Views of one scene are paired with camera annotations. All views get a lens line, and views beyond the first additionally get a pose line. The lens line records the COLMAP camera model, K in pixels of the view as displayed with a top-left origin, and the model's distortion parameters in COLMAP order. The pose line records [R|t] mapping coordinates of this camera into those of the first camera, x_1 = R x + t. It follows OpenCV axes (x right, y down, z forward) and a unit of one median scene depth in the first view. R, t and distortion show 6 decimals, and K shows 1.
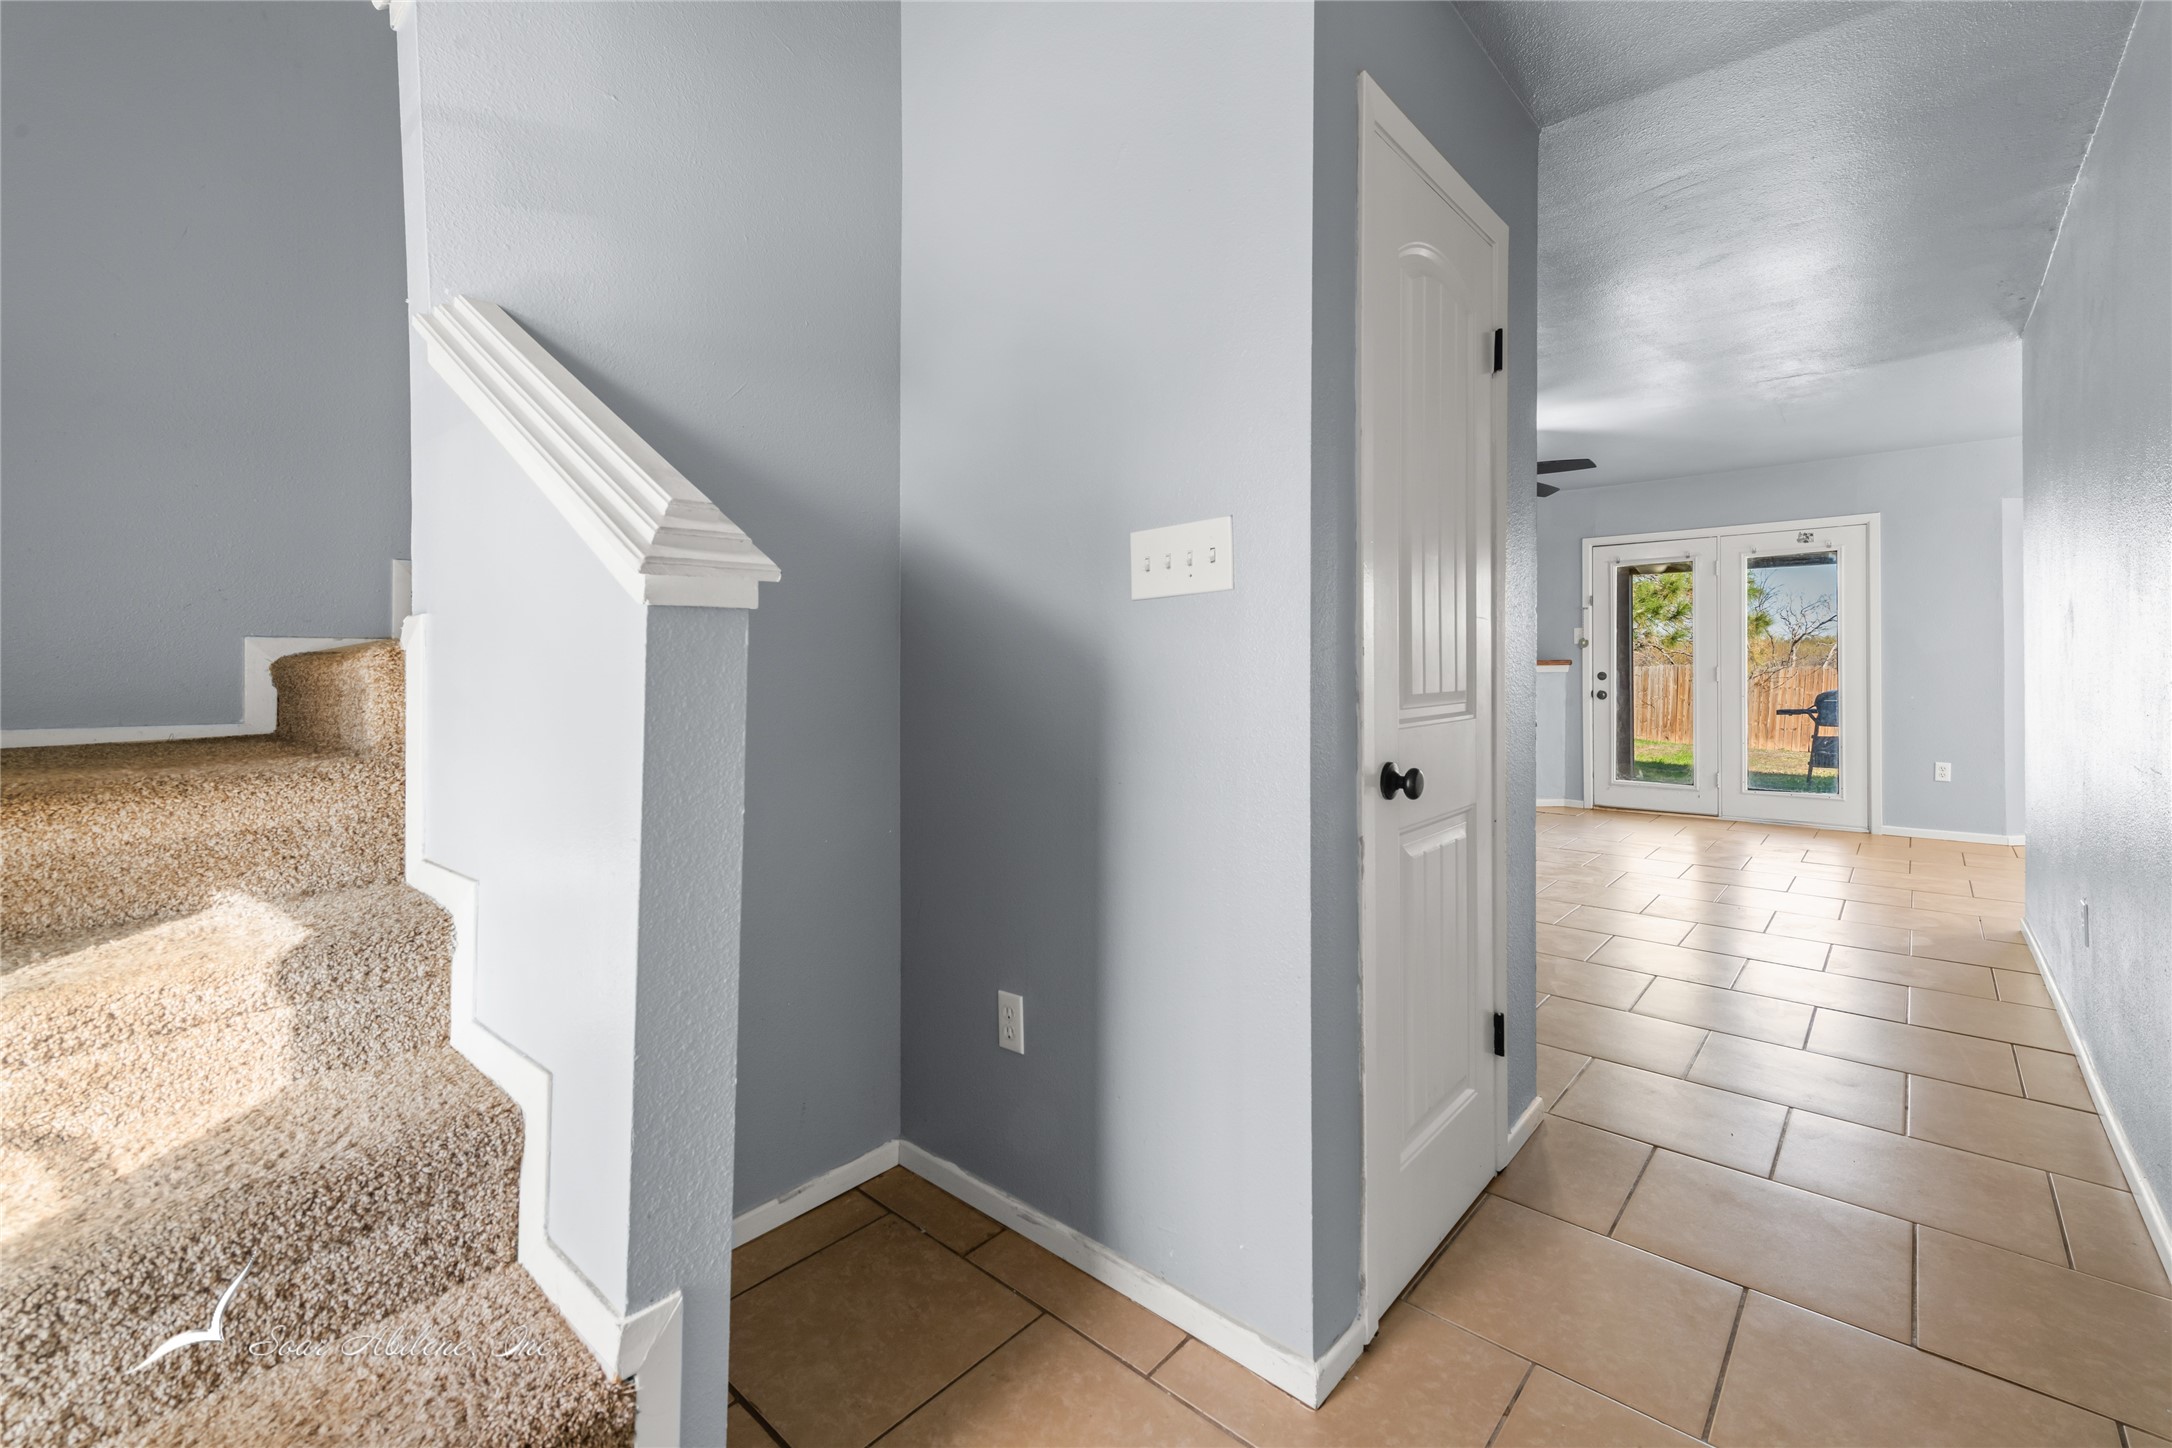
lens RADIAL K [[924.0, 0, 1058.6], [0, 924.0, 669.0], [0, 0, 1]] dist [0.004112, 0.000072]
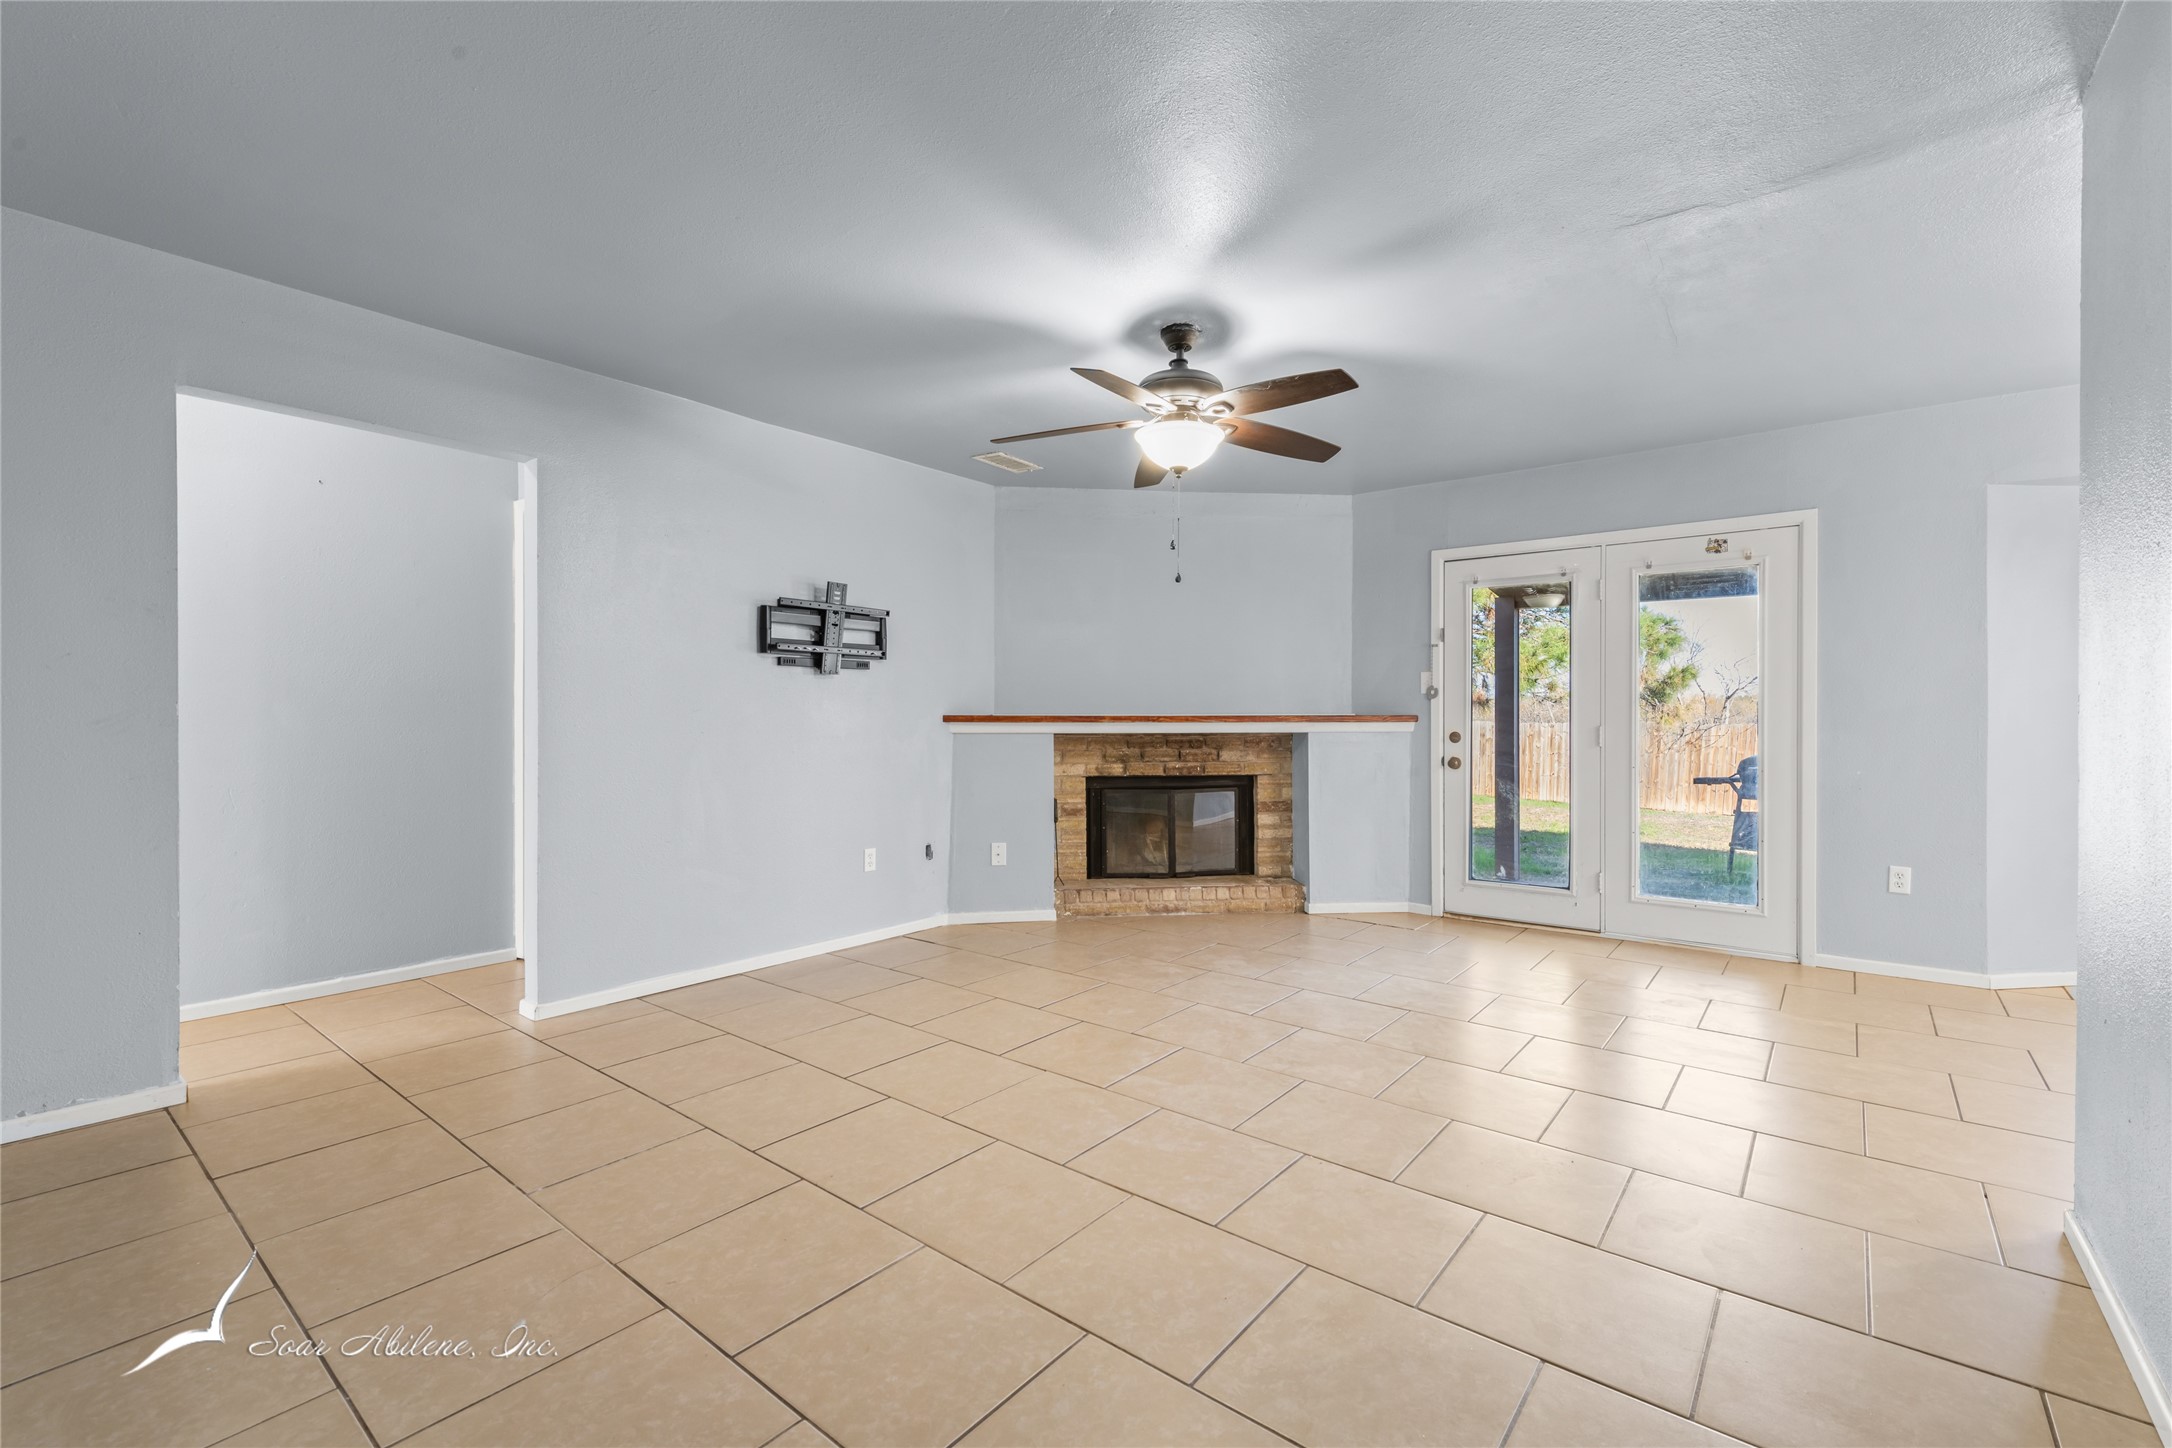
lens RADIAL K [[930.0, 0, 1081.0], [0, 930.0, 724.6], [0, 0, 1]] dist [0.011728, -0.002301]
pose [[0.998096, 0.006196, 0.061366, 0.243816], [-0.006427, 0.999973, 0.003561, -0.003231], [-0.061343, -0.003949, 0.998109, 0.276760]]
